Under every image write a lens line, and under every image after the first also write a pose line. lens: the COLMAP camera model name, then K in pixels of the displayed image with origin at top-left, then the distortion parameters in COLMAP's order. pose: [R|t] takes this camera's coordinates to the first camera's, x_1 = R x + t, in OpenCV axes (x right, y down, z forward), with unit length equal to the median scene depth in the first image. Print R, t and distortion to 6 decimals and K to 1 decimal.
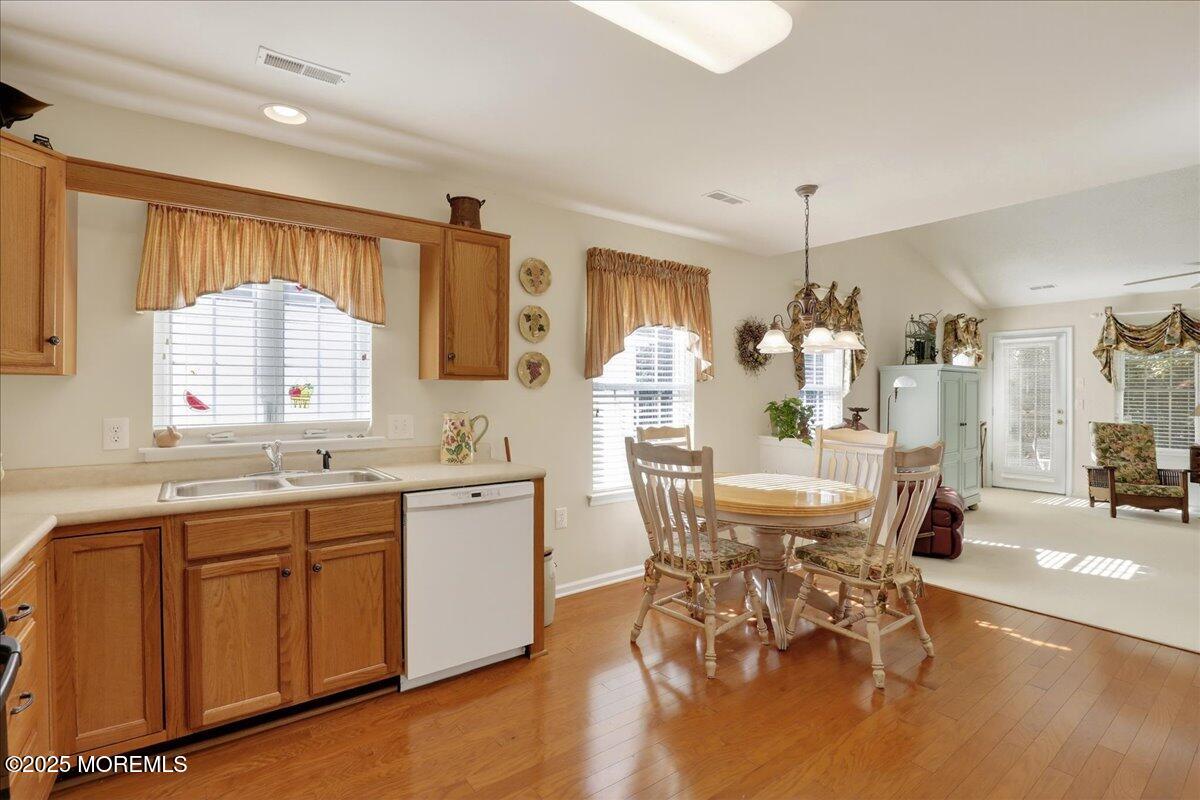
lens RADIAL K [[563.6, 0, 598.3], [0, 563.6, 392.8], [0, 0, 1]] dist [-0.048759, 0.013164]
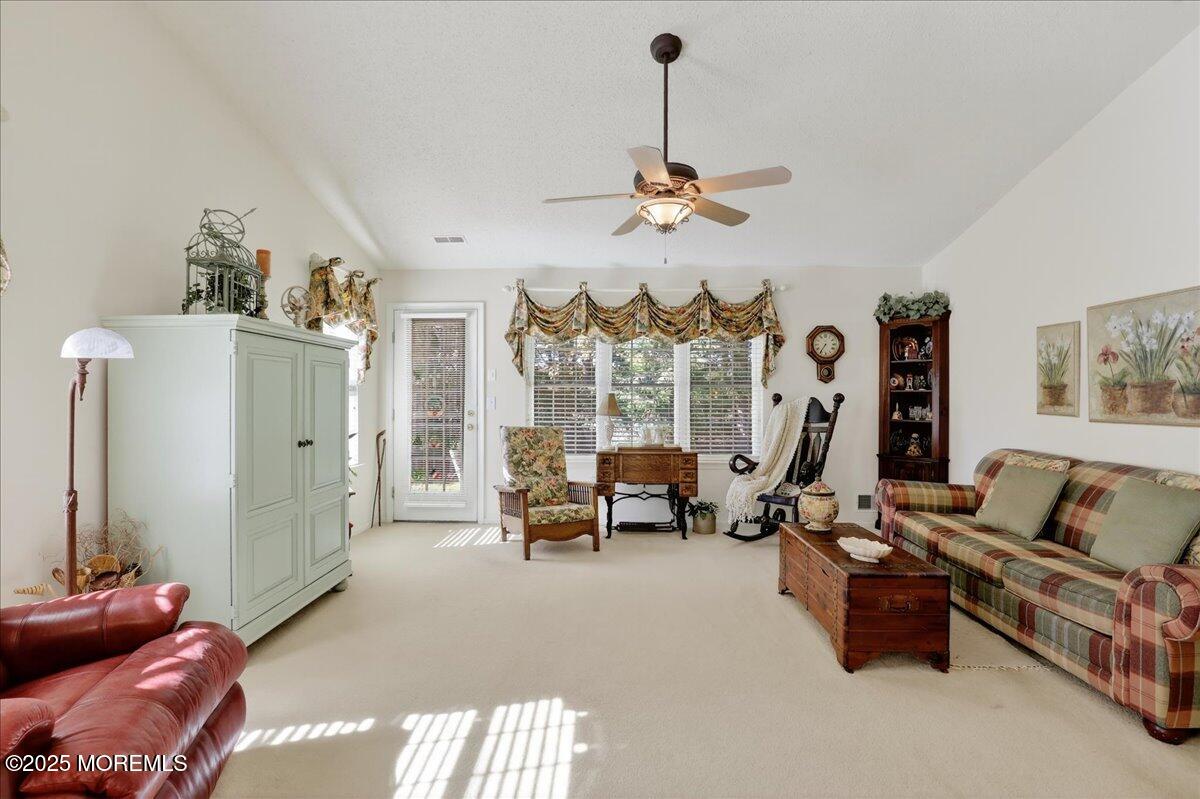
lens RADIAL K [[555.9, 0, 599.9], [0, 555.9, 395.9], [0, 0, 1]] dist [-0.036482, 0.008124]
pose [[0.621799, -0.000485, 0.783177, 0.414782], [0.000943, 1.000000, -0.000130, 0.012560], [-0.783177, 0.000820, 0.621799, 0.449745]]
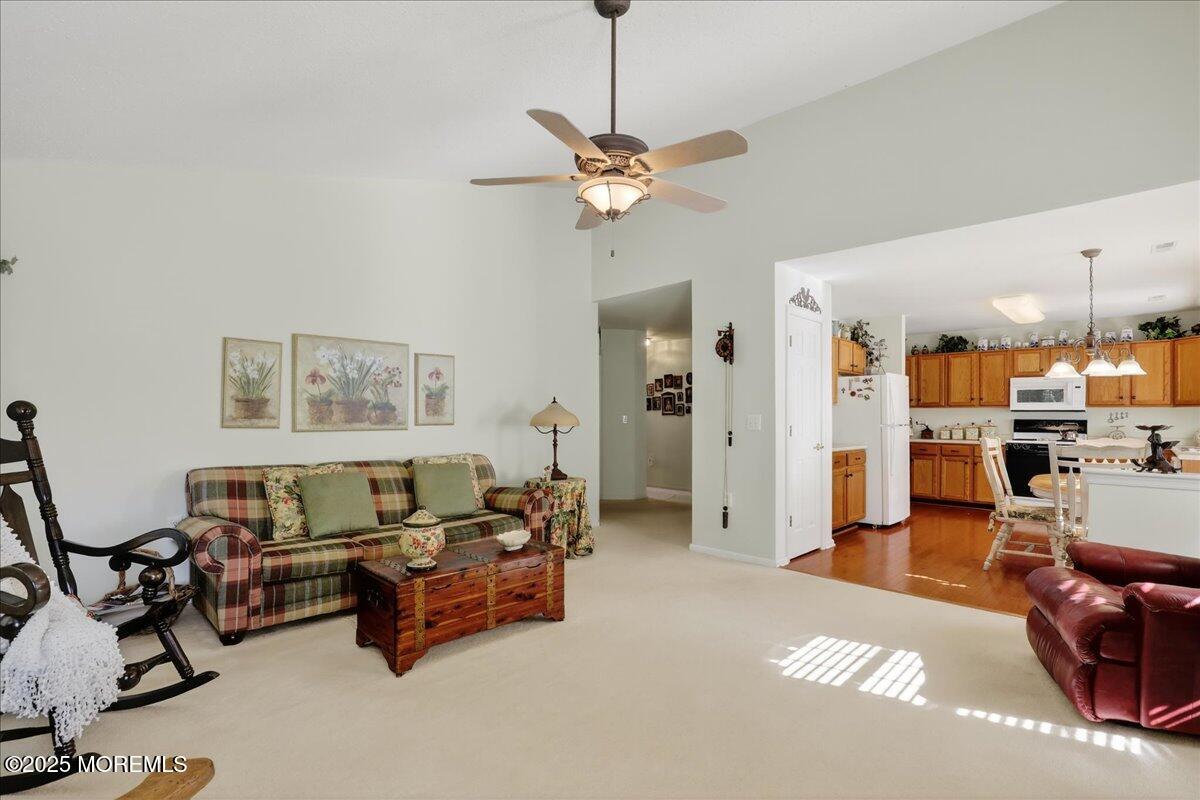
lens RADIAL K [[553.7, 0, 610.6], [0, 553.7, 416.8], [0, 0, 1]] dist [-0.028500, 0.000498]
pose [[-0.988632, -0.009800, -0.150034, 0.890583], [-0.010724, 0.999928, 0.005356, 0.013807], [0.149971, 0.006904, -0.988666, 1.109197]]
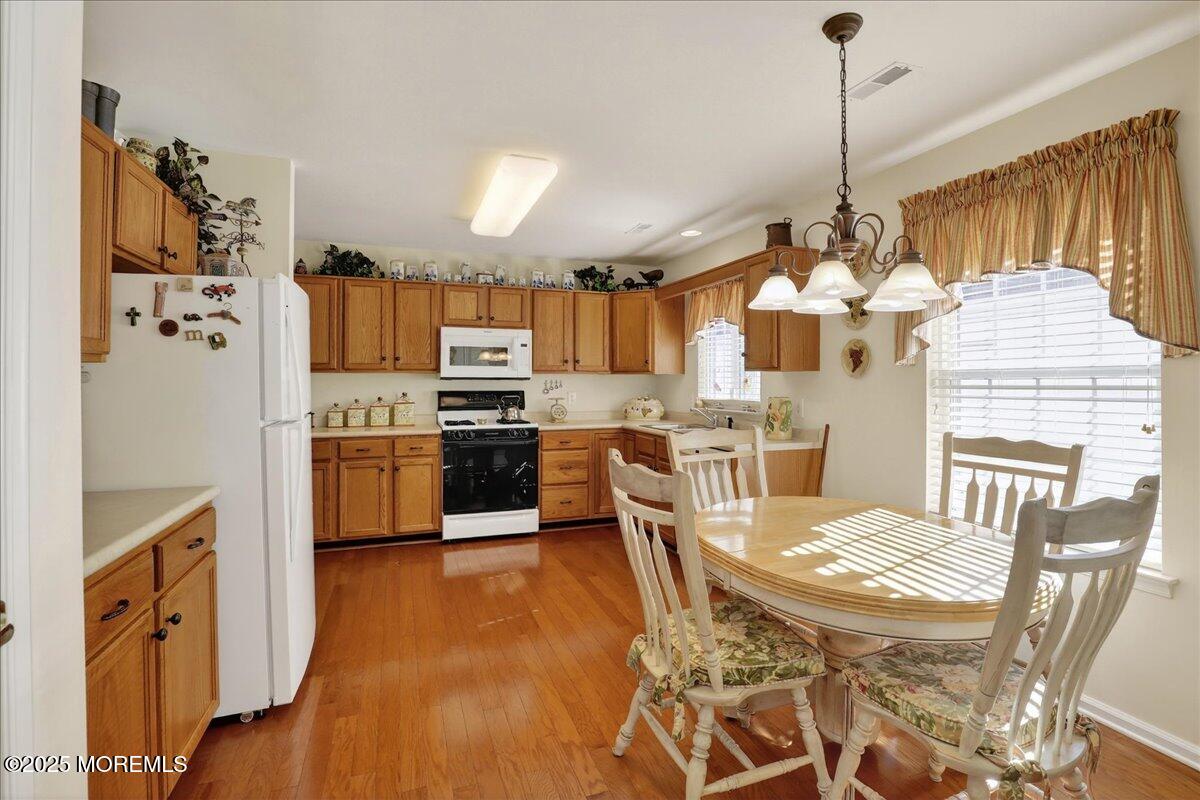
lens RADIAL K [[560.9, 0, 609.1], [0, 560.9, 379.5], [0, 0, 1]] dist [-0.036758, 0.006653]
pose [[-0.277588, -0.006910, -0.960675, 0.525319], [-0.005329, 0.999970, -0.005652, 0.002146], [0.960686, 0.003551, -0.277616, 0.495350]]
